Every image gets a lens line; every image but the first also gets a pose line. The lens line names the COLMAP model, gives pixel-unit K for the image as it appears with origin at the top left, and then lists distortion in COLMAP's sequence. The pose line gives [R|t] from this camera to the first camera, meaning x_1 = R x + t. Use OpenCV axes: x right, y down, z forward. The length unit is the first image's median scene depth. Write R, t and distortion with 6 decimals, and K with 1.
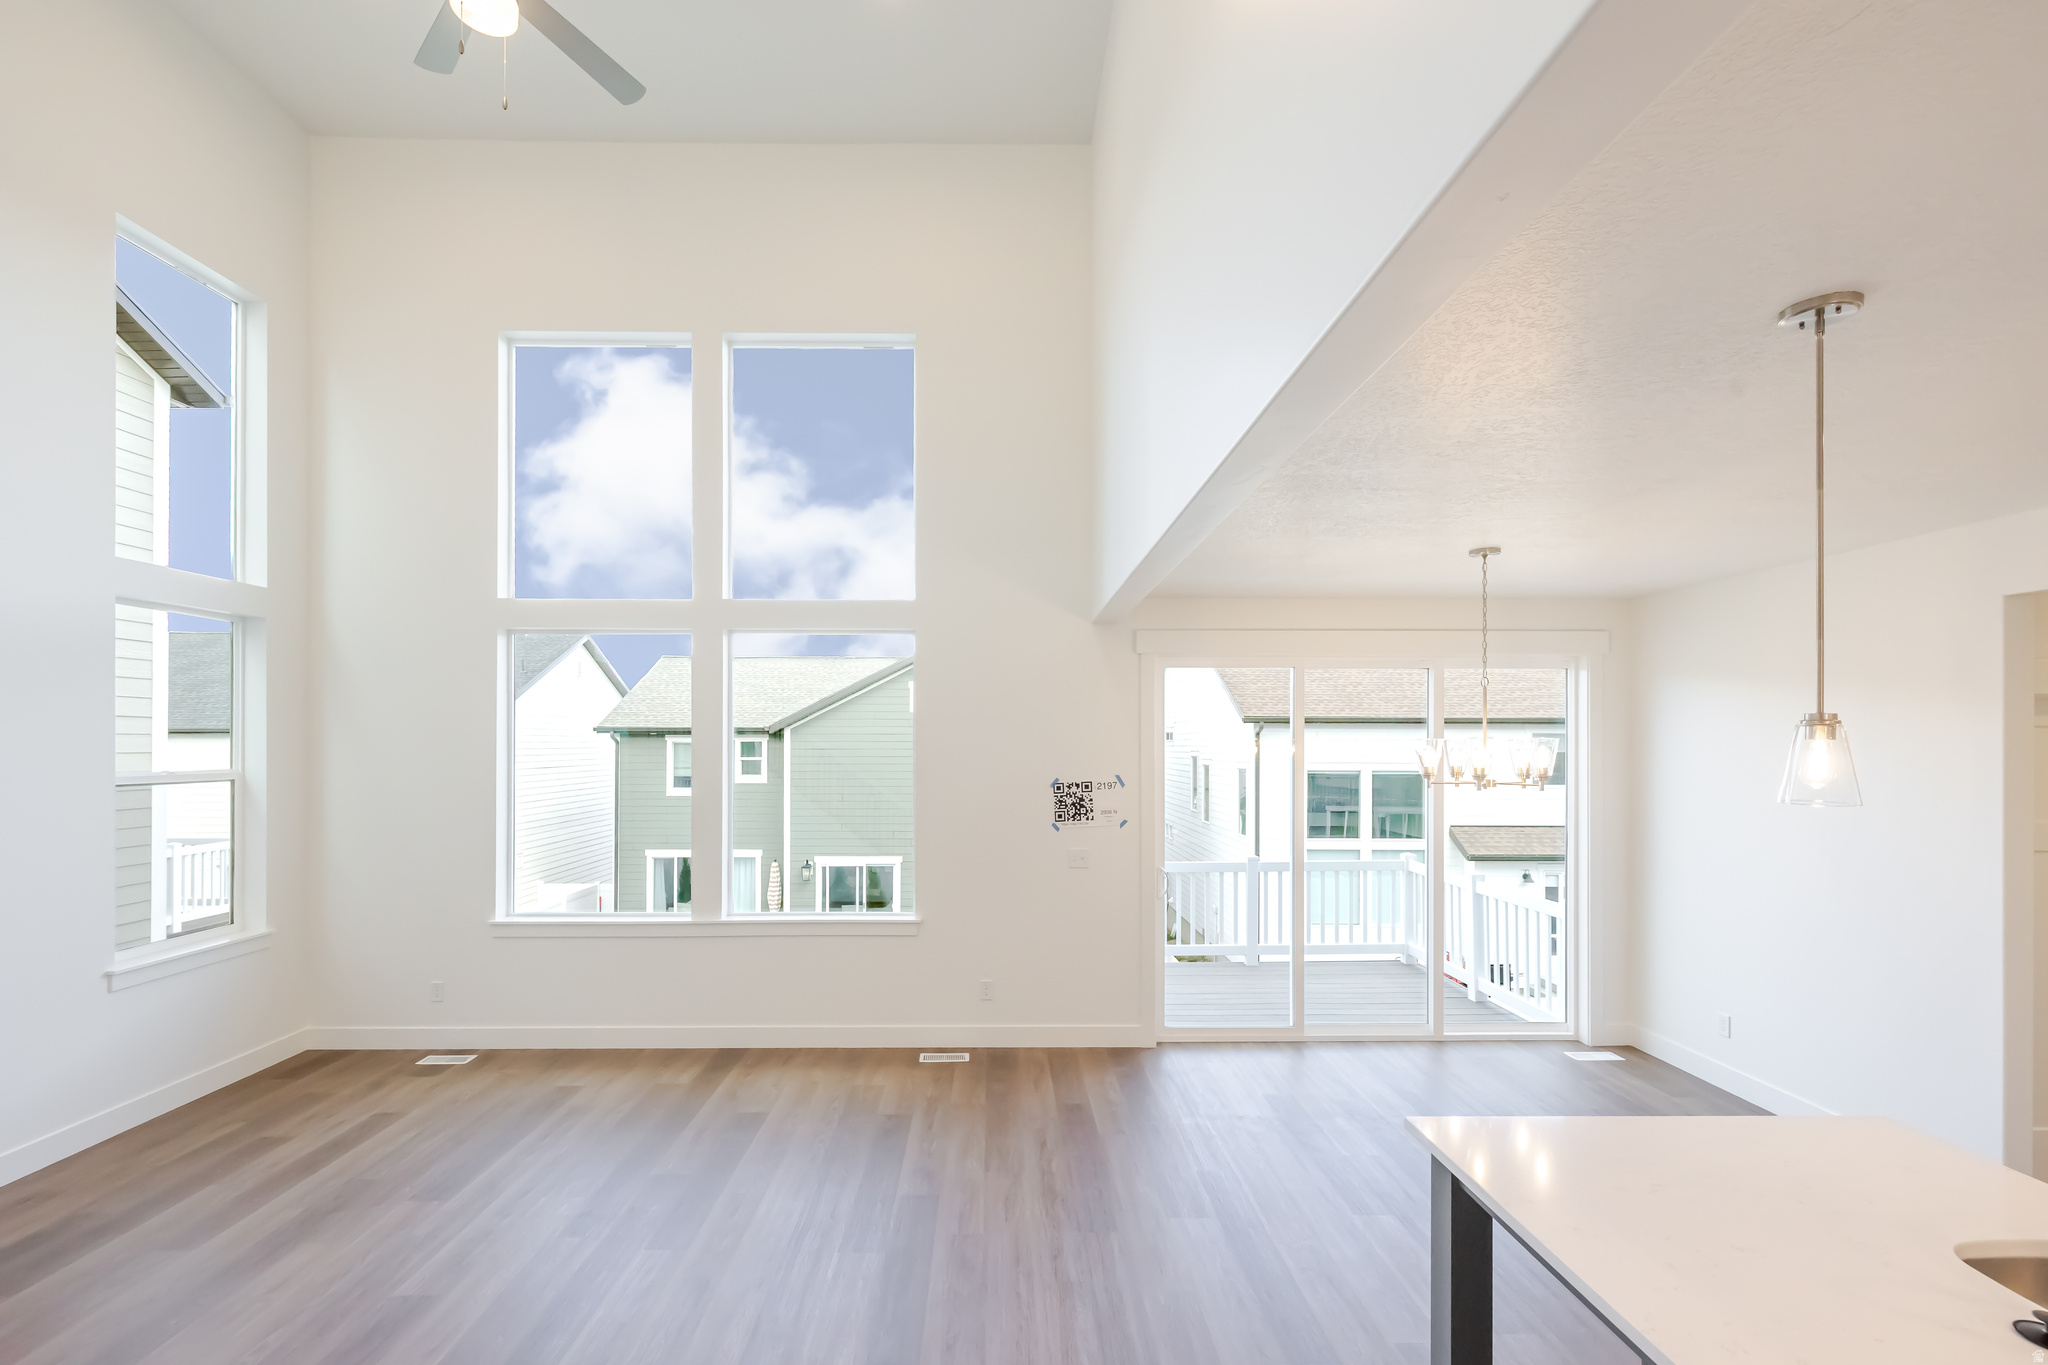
lens RADIAL K [[894.8, 0, 986.0], [0, 894.8, 741.1], [0, 0, 1]] dist [-0.000685, -0.000123]
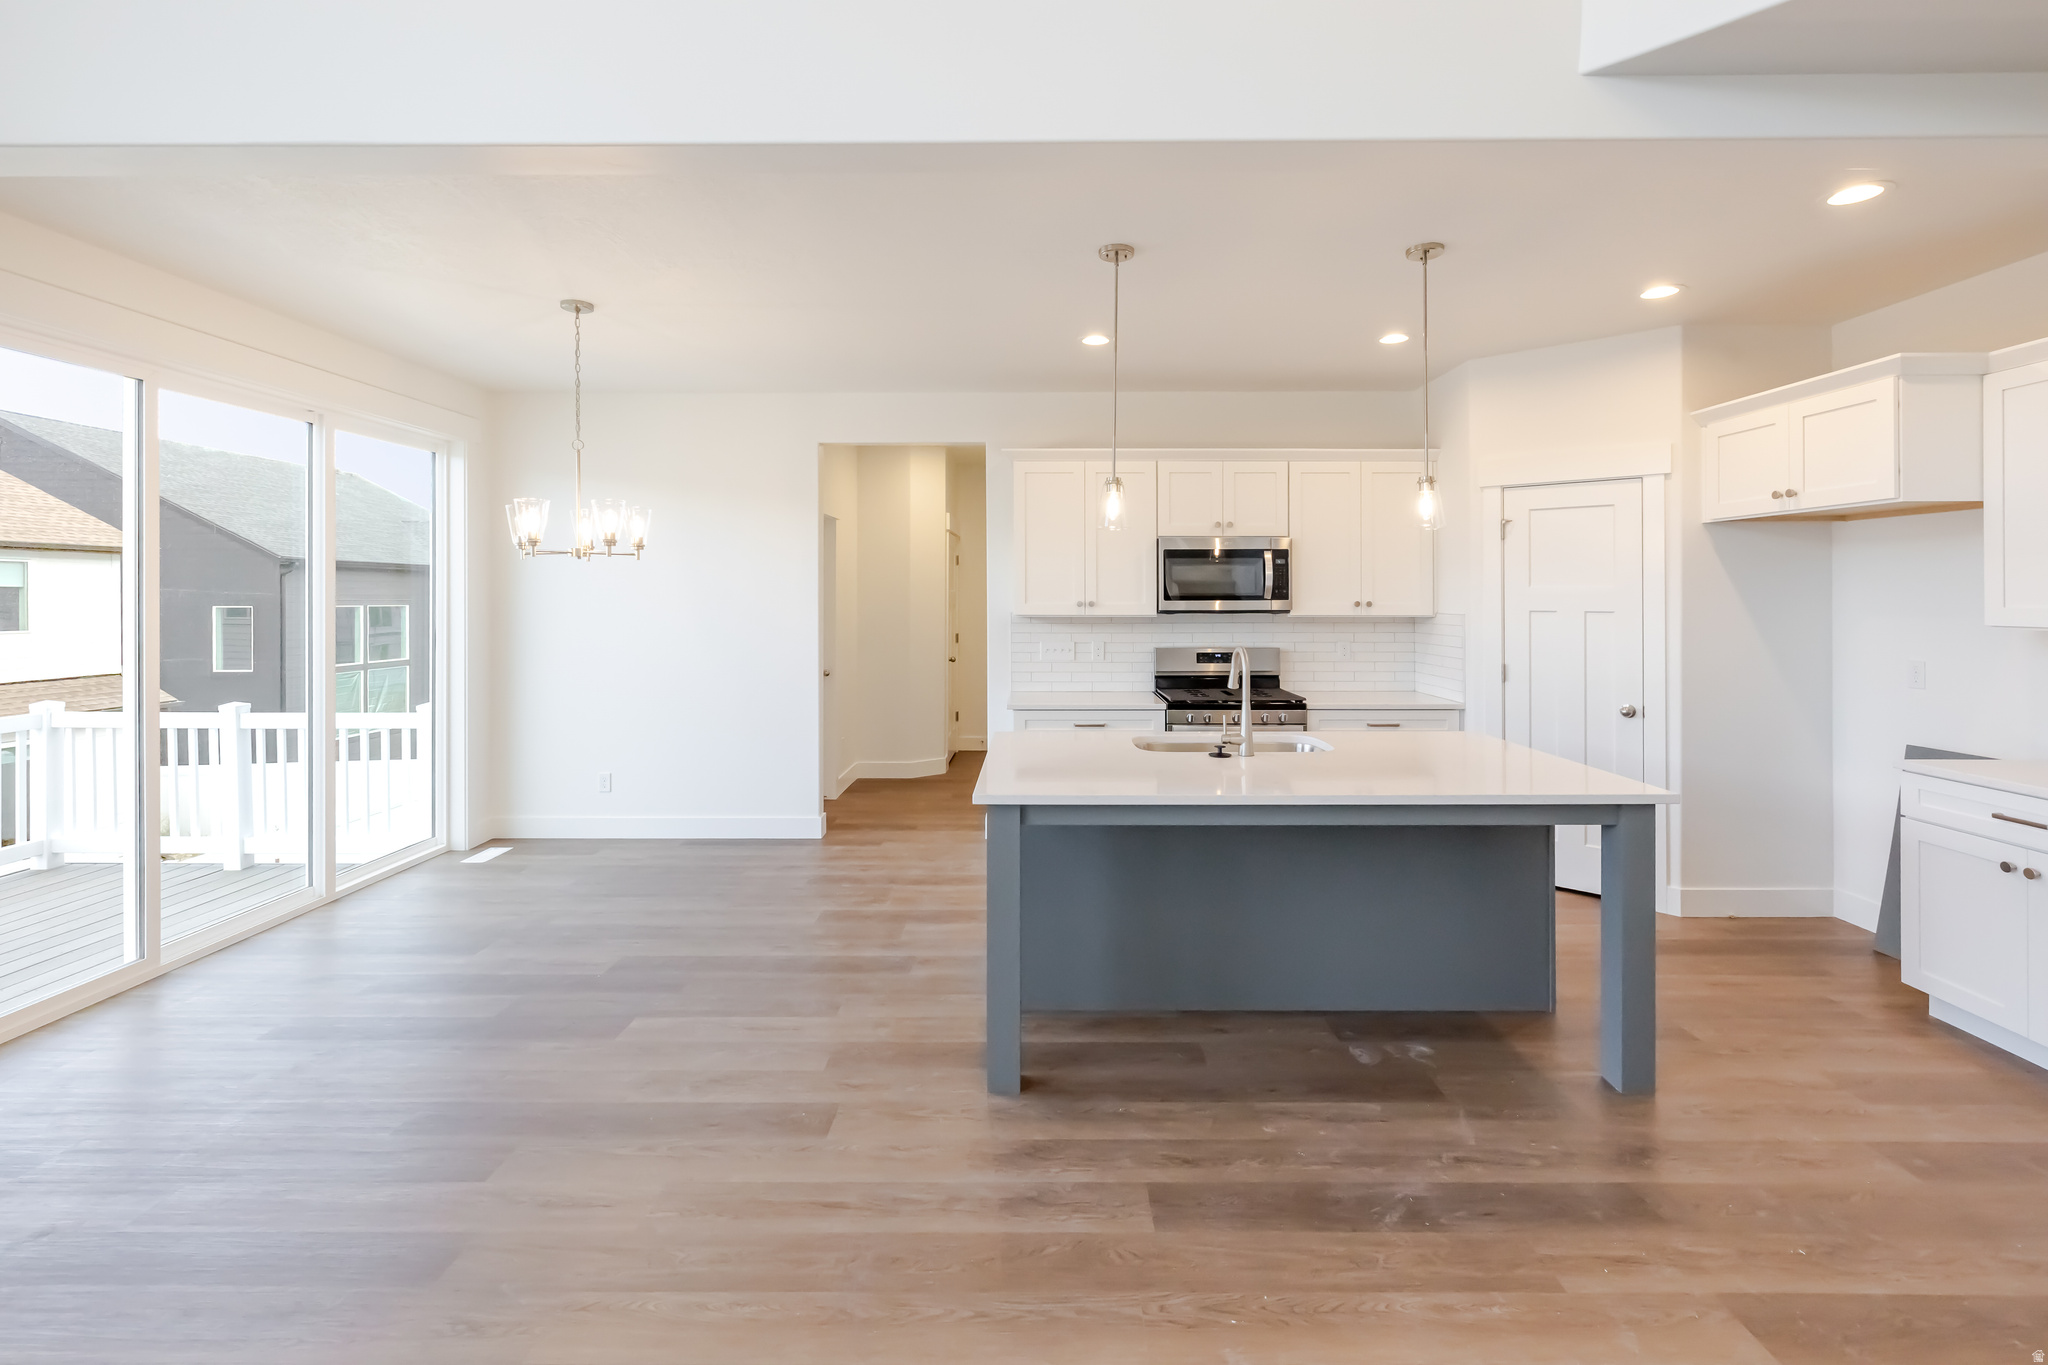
lens RADIAL K [[905.3, 0, 1053.8], [0, 905.3, 605.9], [0, 0, 1]] dist [-0.000505, 0.000014]
pose [[-0.003590, -0.010893, 0.999934, -0.325813], [0.002584, 0.999937, 0.010902, 0.076010], [-0.999990, 0.002623, -0.003562, 0.411080]]
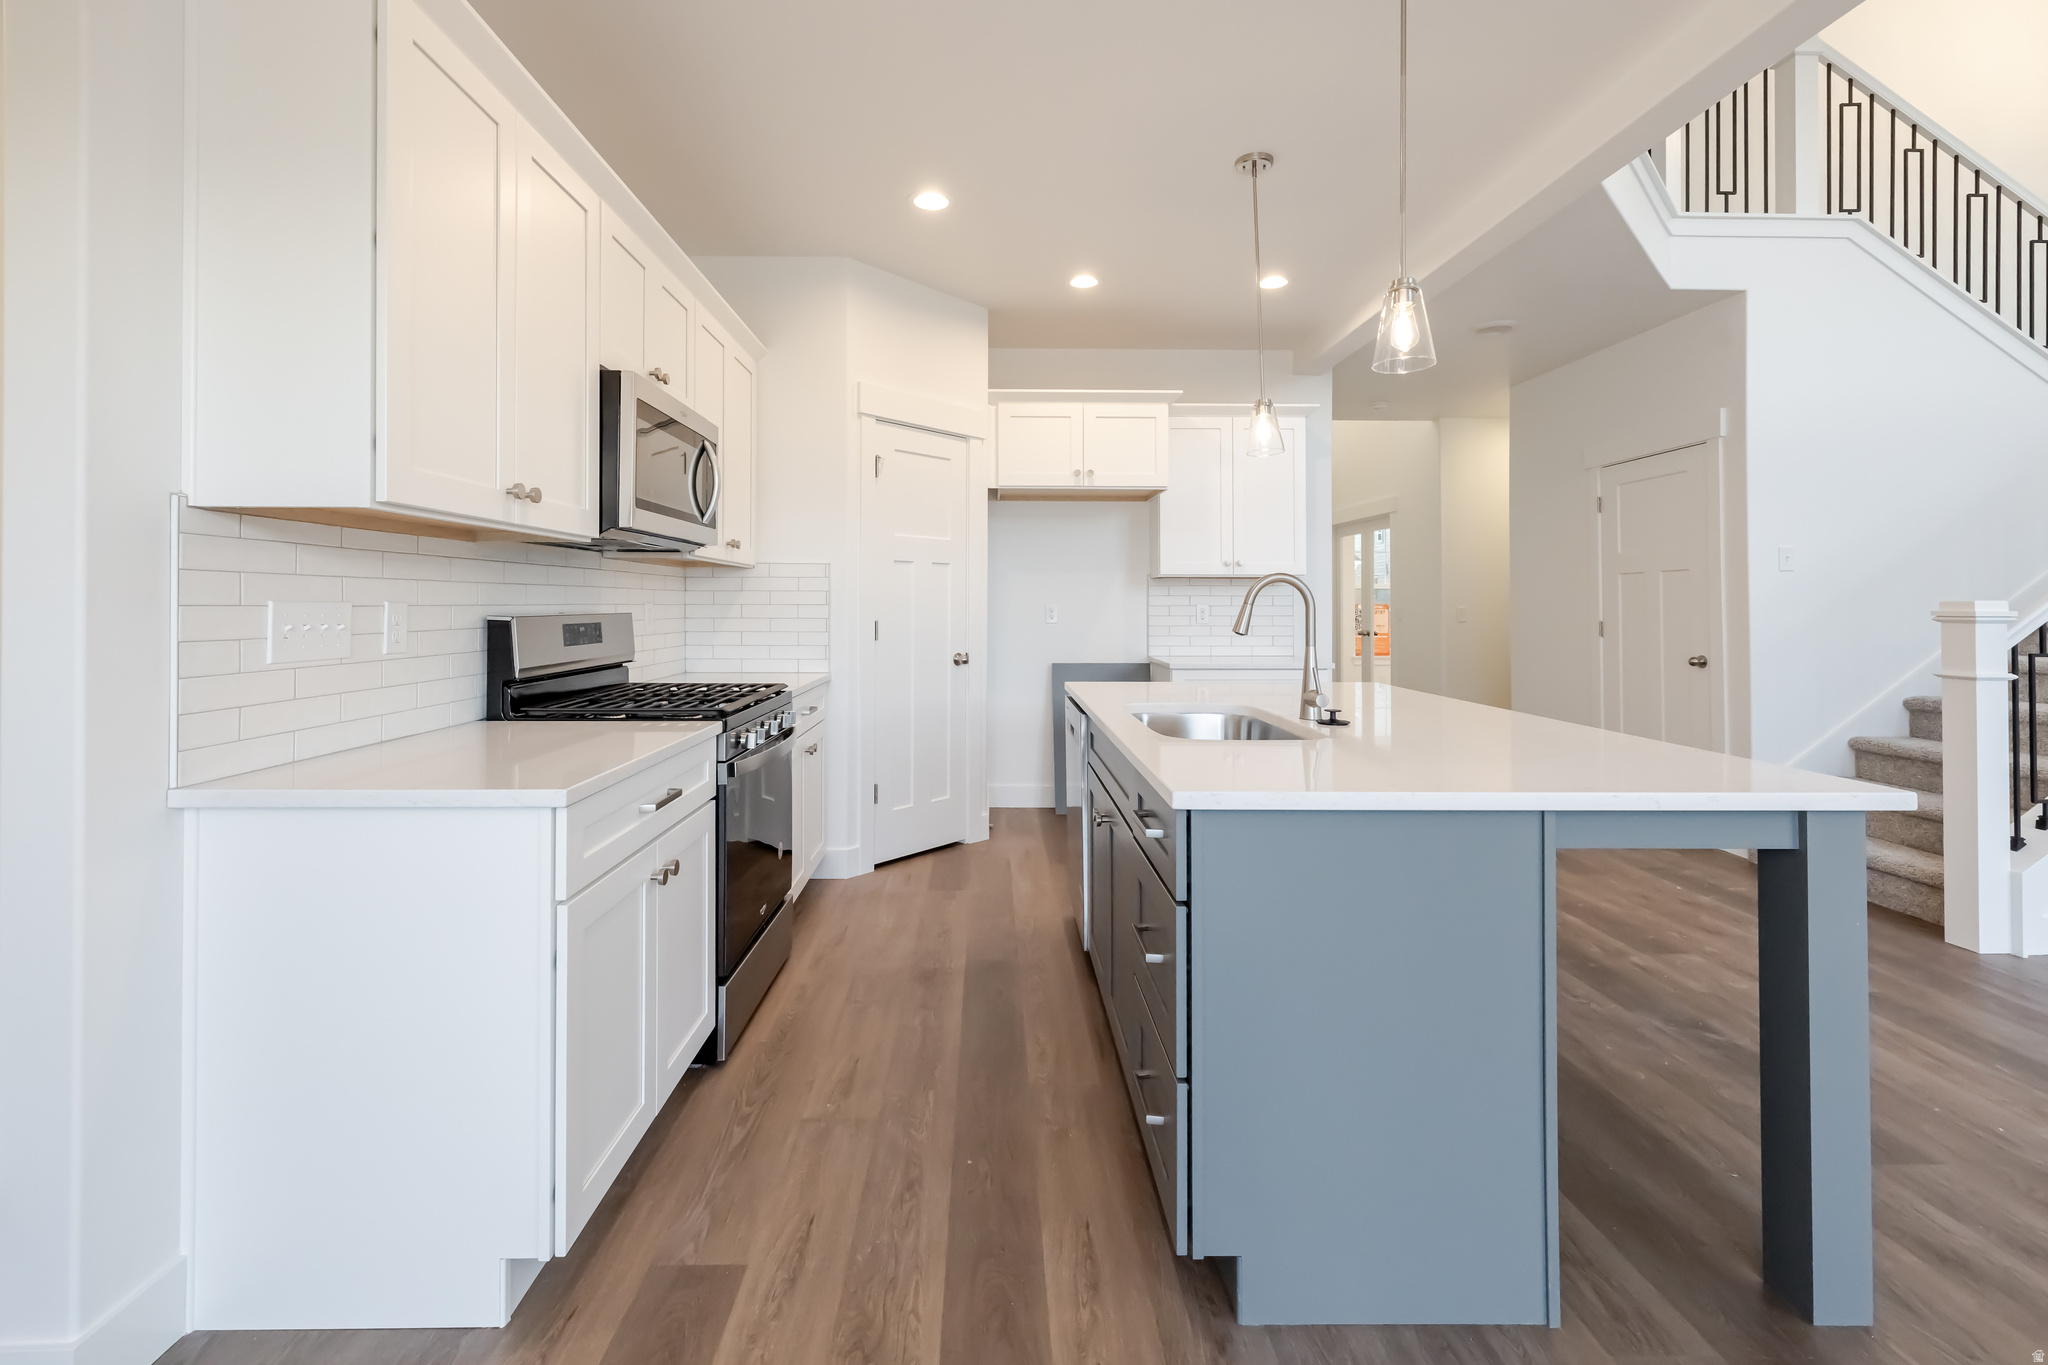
lens RADIAL K [[898.0, 0, 1002.2], [0, 898.0, 588.7], [0, 0, 1]] dist [0.004174, 0.000218]
pose [[-0.999867, -0.004166, -0.015741, 0.528998], [-0.003934, 0.999883, -0.014762, 0.131418], [0.015800, -0.014699, -0.999767, 0.763079]]
